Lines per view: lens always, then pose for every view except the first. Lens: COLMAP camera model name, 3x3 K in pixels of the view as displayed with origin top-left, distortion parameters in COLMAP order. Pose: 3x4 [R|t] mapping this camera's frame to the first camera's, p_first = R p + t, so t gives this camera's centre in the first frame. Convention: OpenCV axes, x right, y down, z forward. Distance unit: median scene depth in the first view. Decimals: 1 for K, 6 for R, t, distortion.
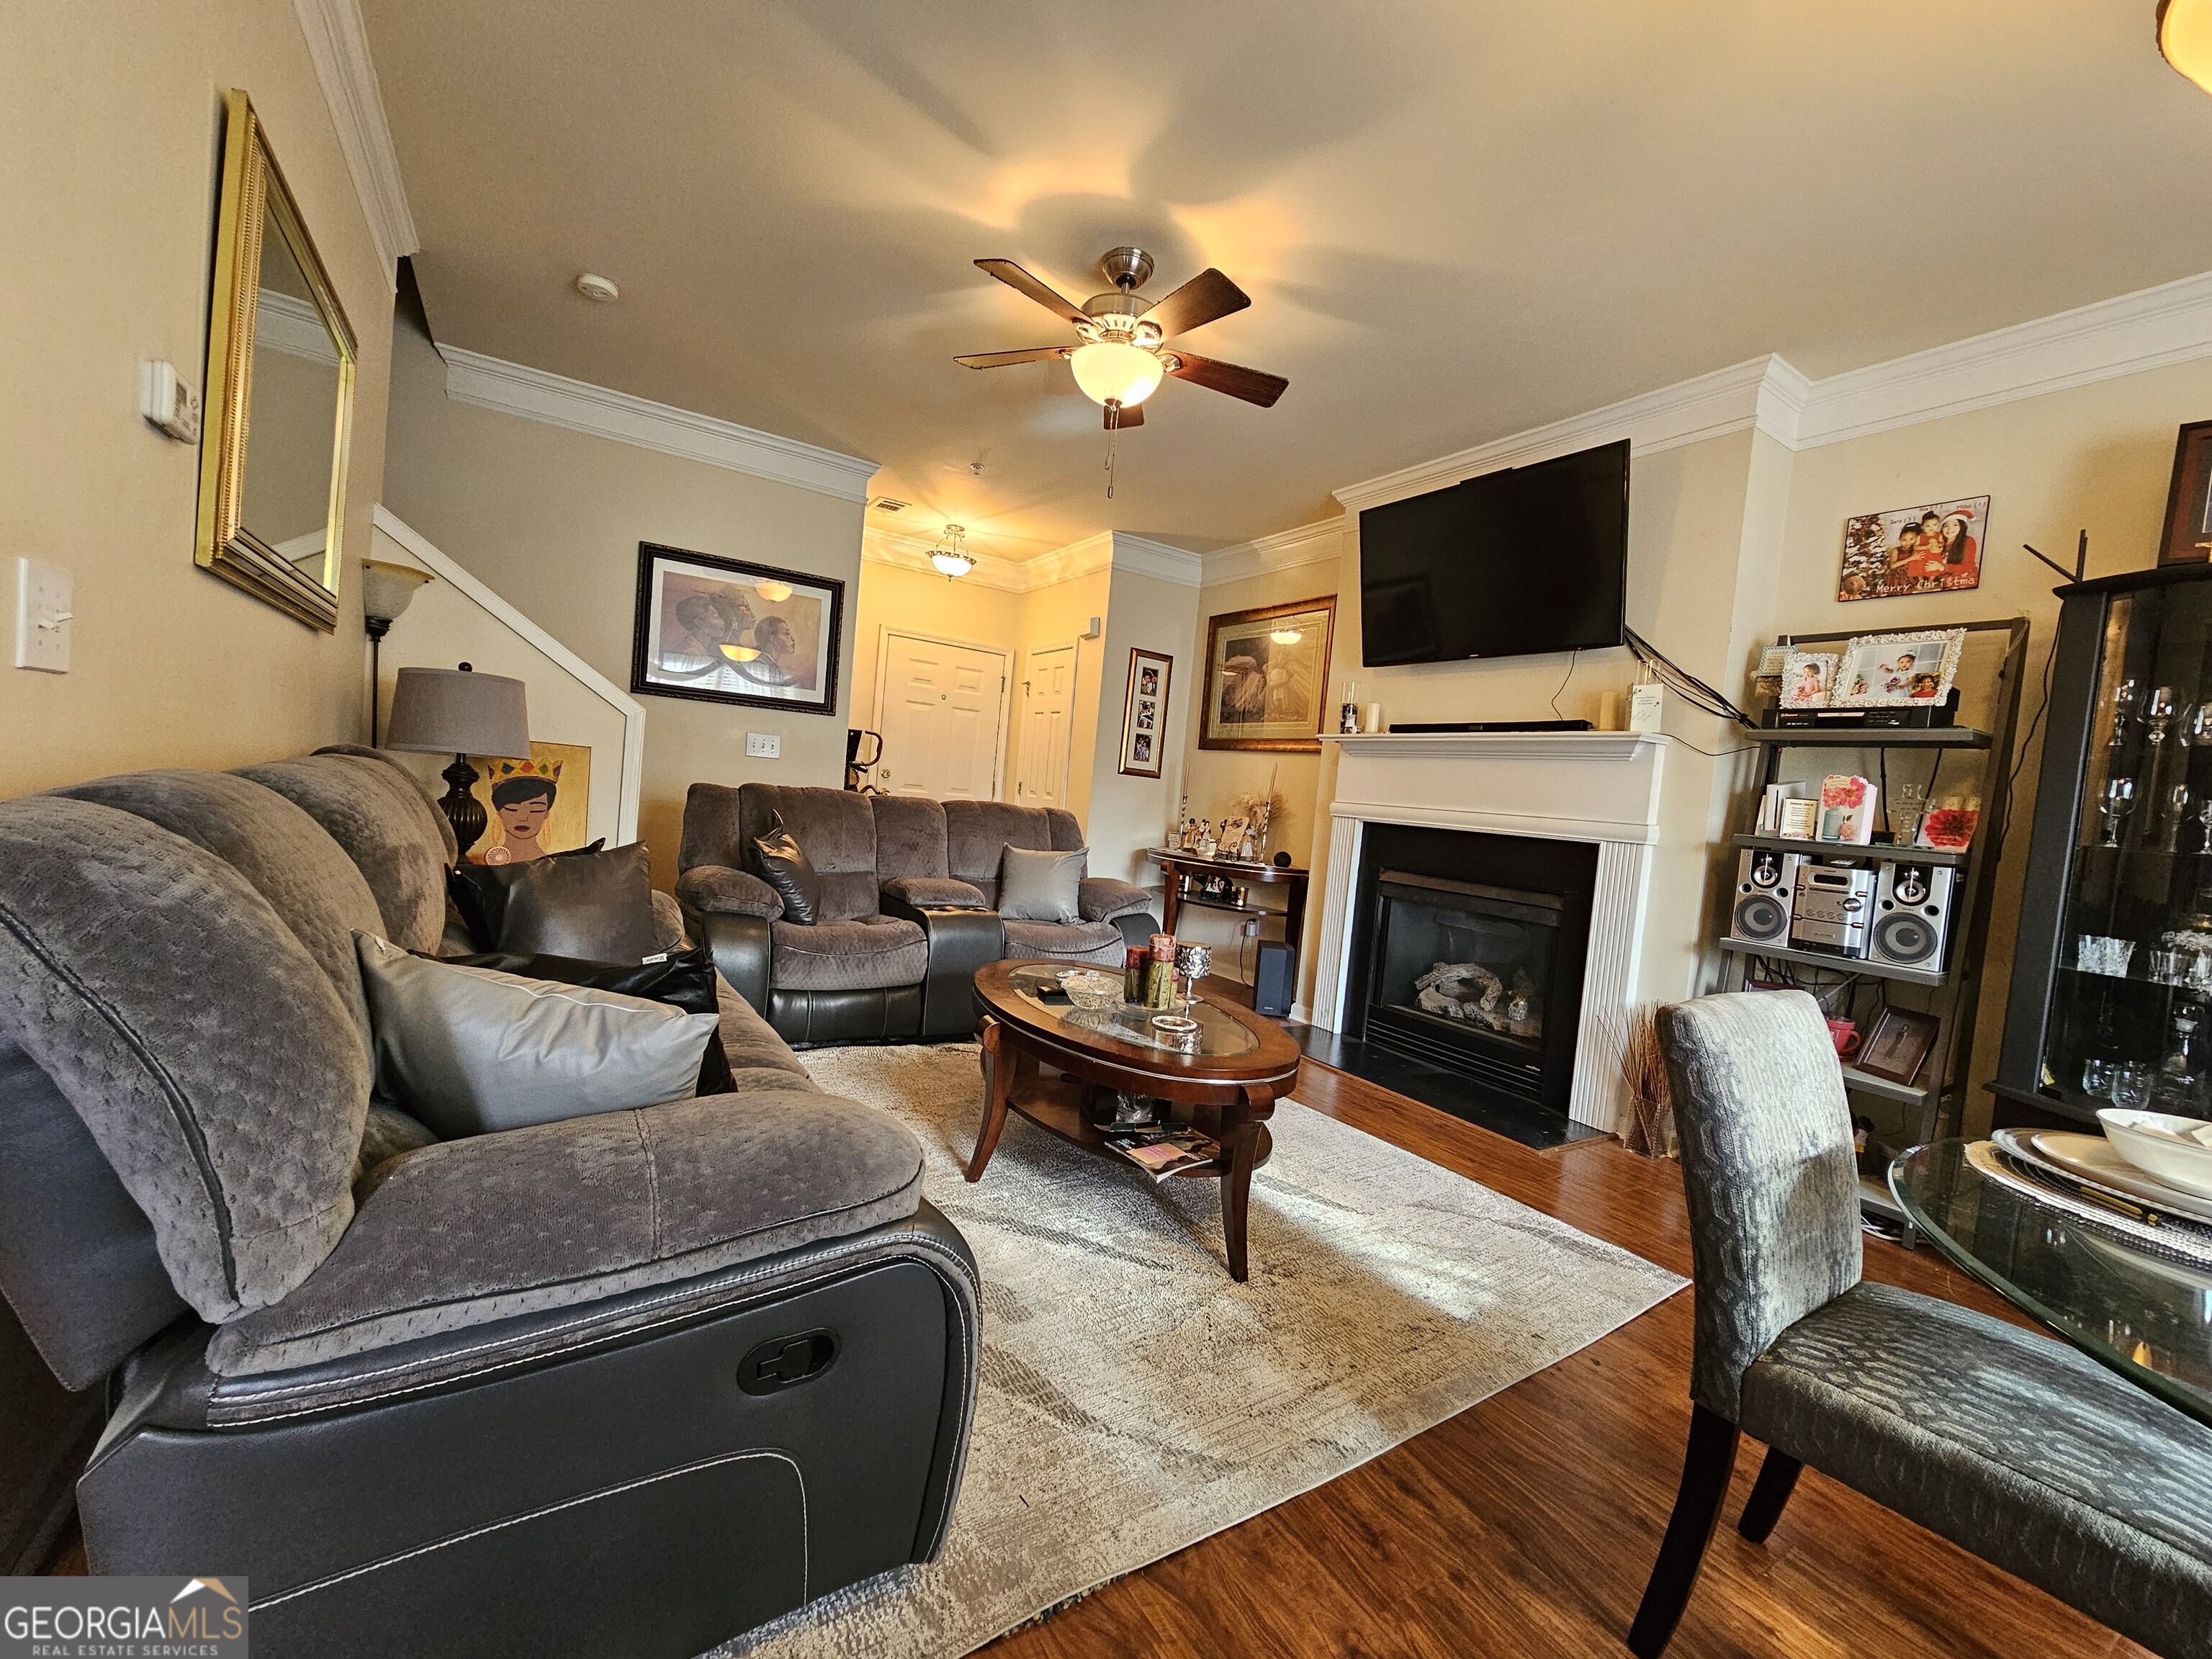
lens RADIAL K [[915.6, 0, 1114.1], [0, 915.6, 827.7], [0, 0, 1]] dist [-0.002257, -0.000193]
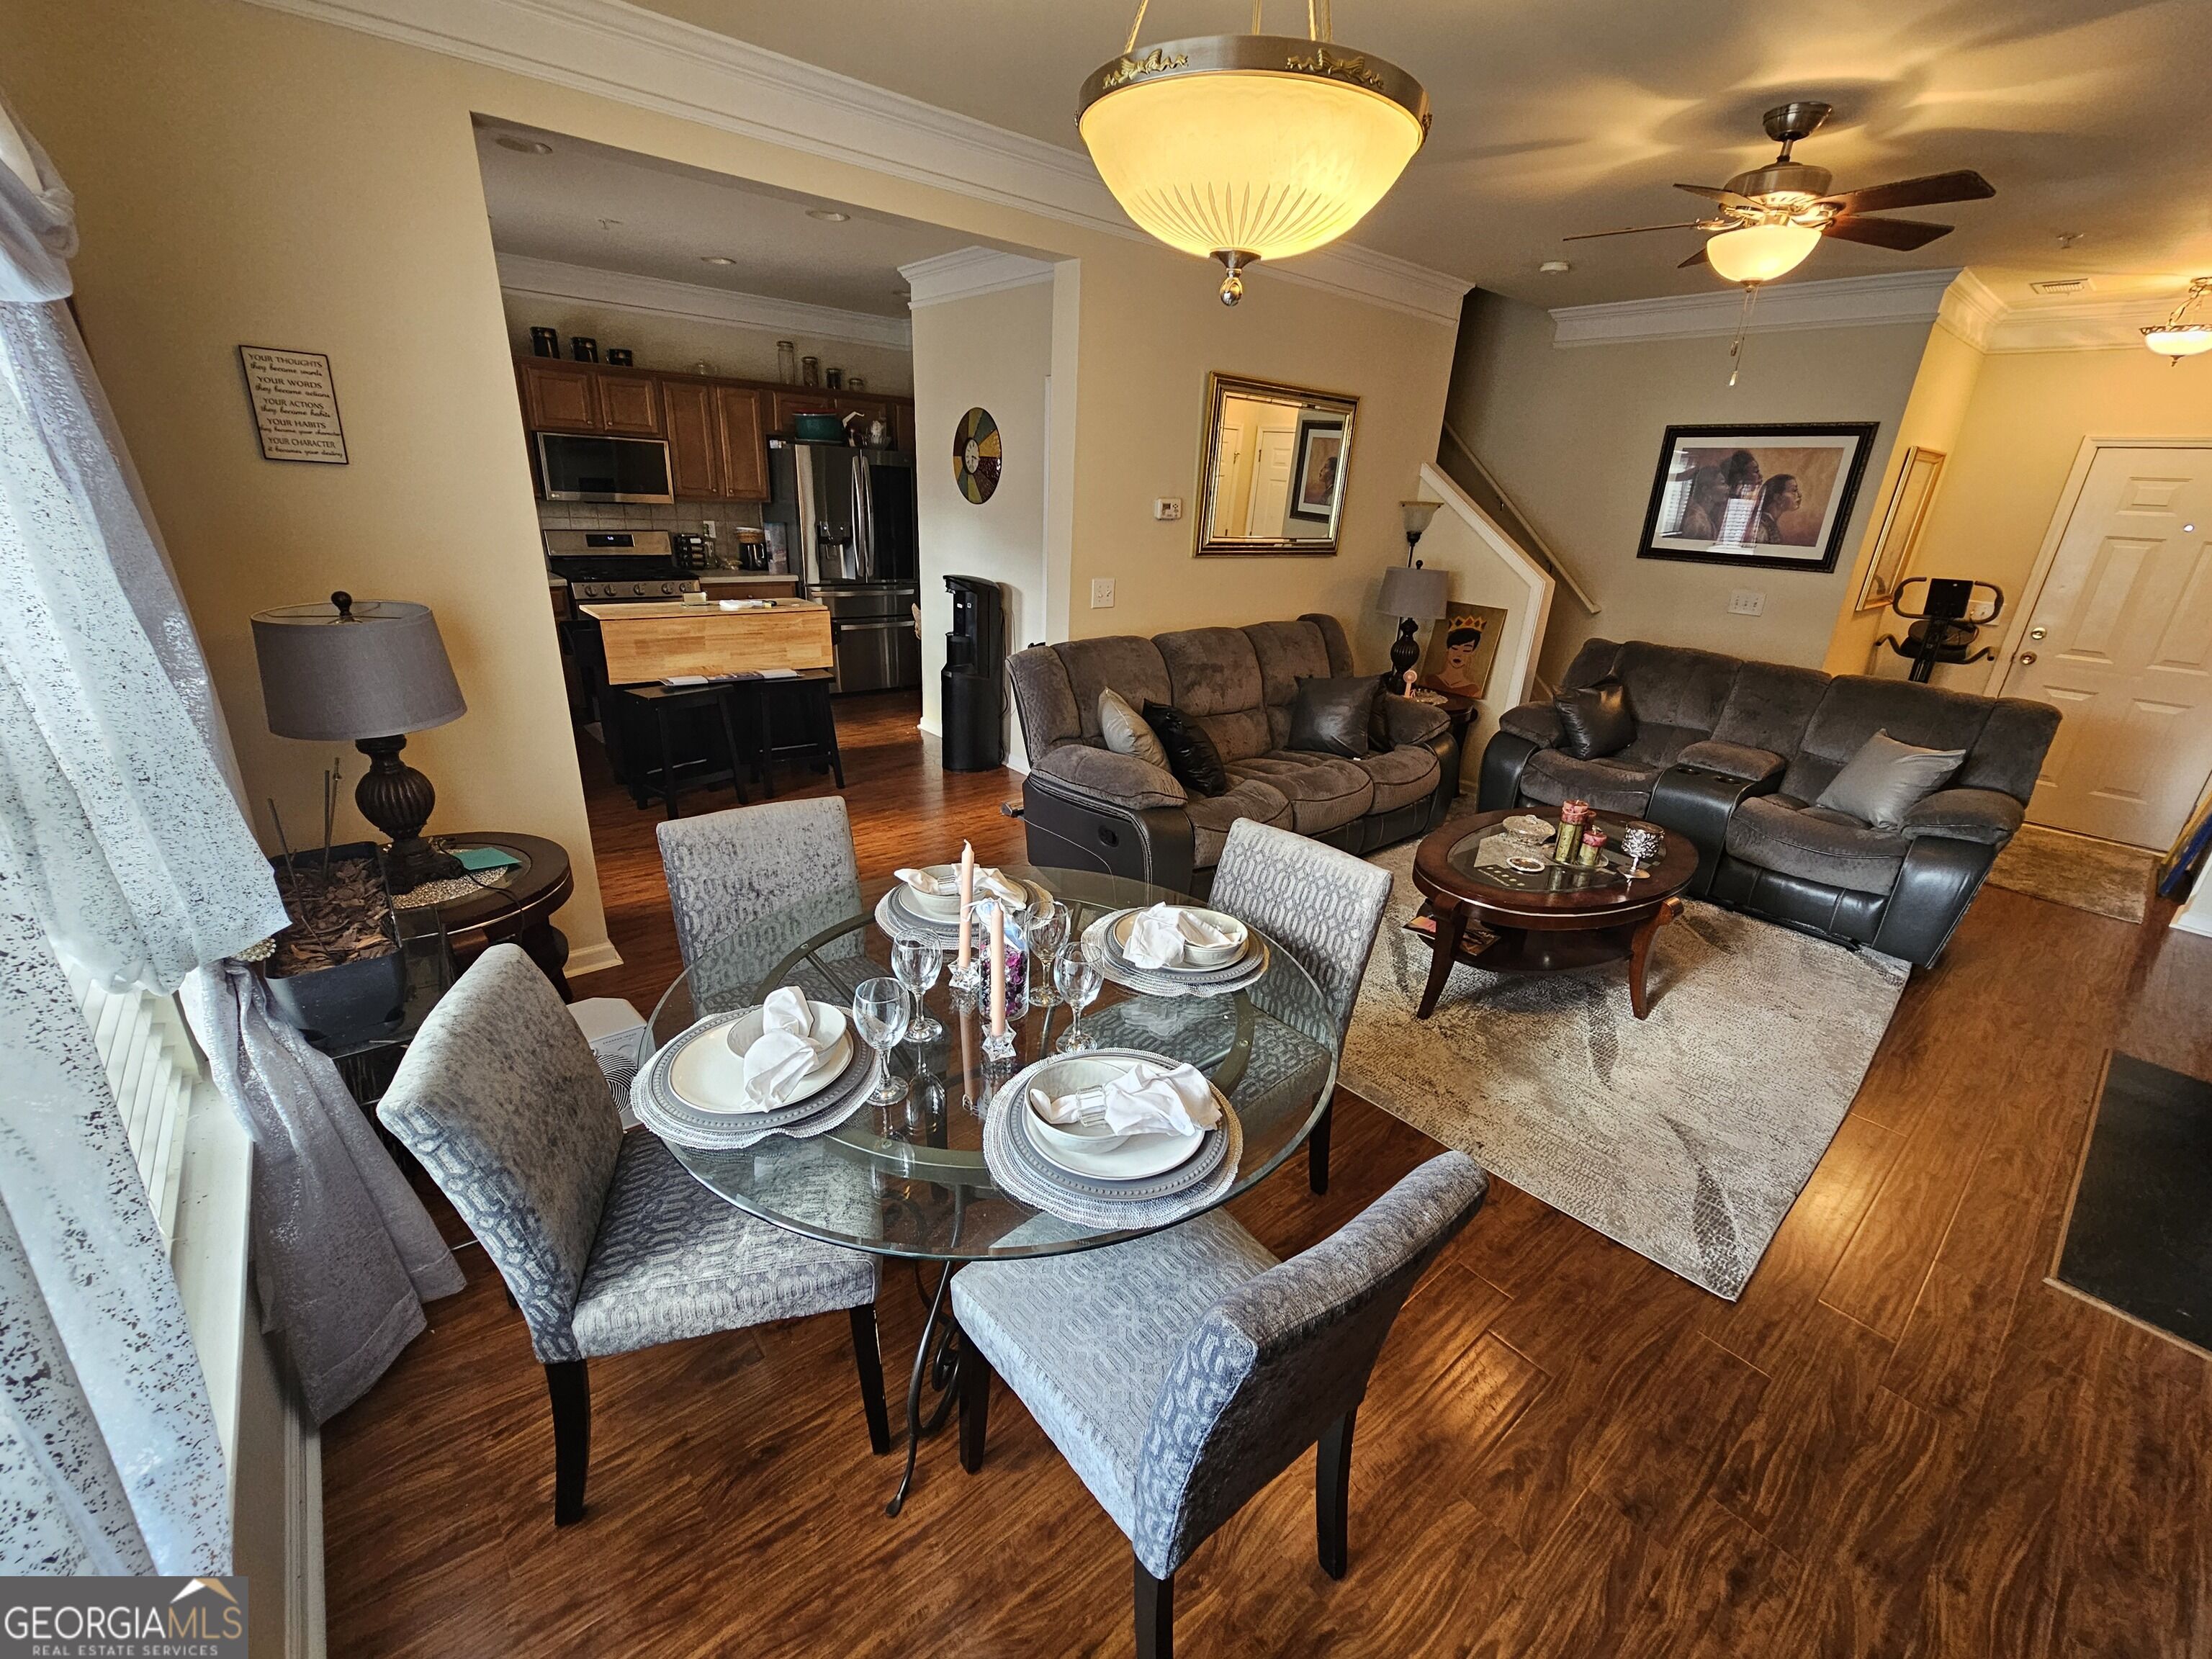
lens RADIAL K [[915.6, 0, 1114.1], [0, 915.6, 827.7], [0, 0, 1]] dist [-0.002257, -0.000193]
pose [[0.125191, 0.267241, -0.955463, 0.594101], [-0.069307, 0.963042, 0.260280, -0.063221], [0.989709, 0.033636, 0.139085, 0.129418]]
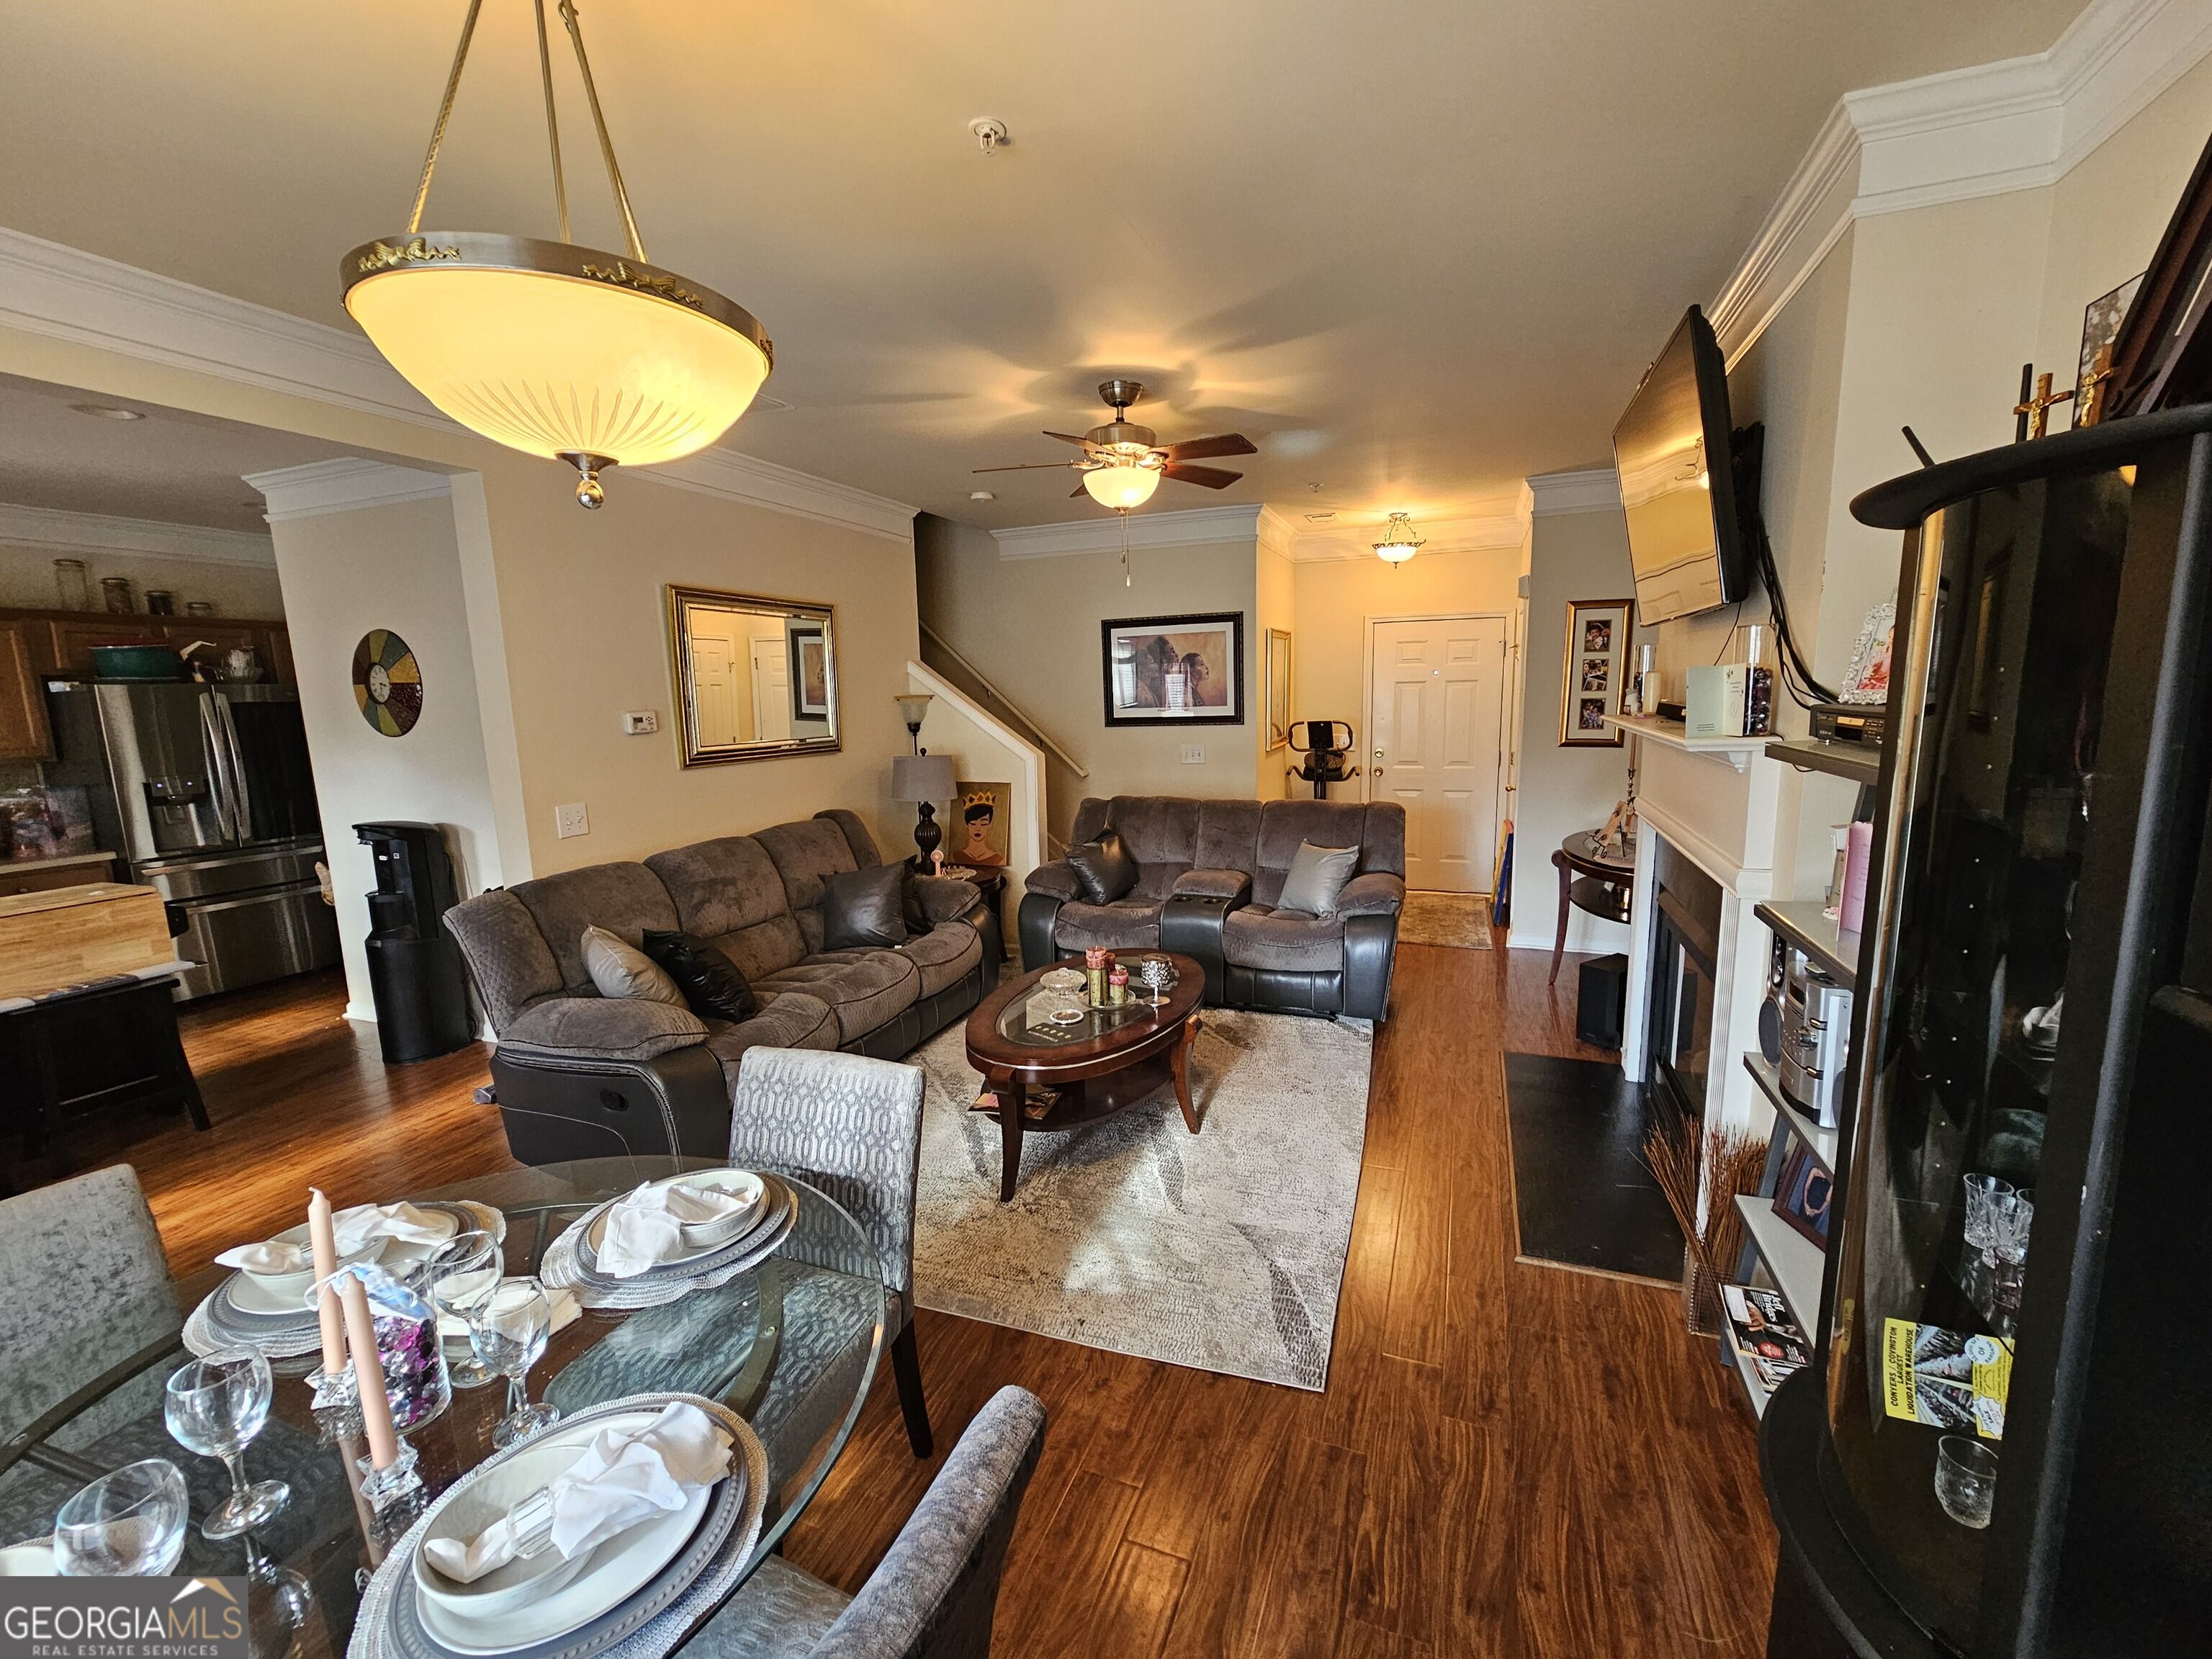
lens RADIAL K [[915.6, 0, 1114.1], [0, 915.6, 827.7], [0, 0, 1]] dist [-0.002257, -0.000193]
pose [[0.580767, 0.016345, -0.813906, 0.585638], [0.051021, 0.997102, 0.056430, -0.064276], [0.812470, -0.074299, 0.578250, 0.153953]]
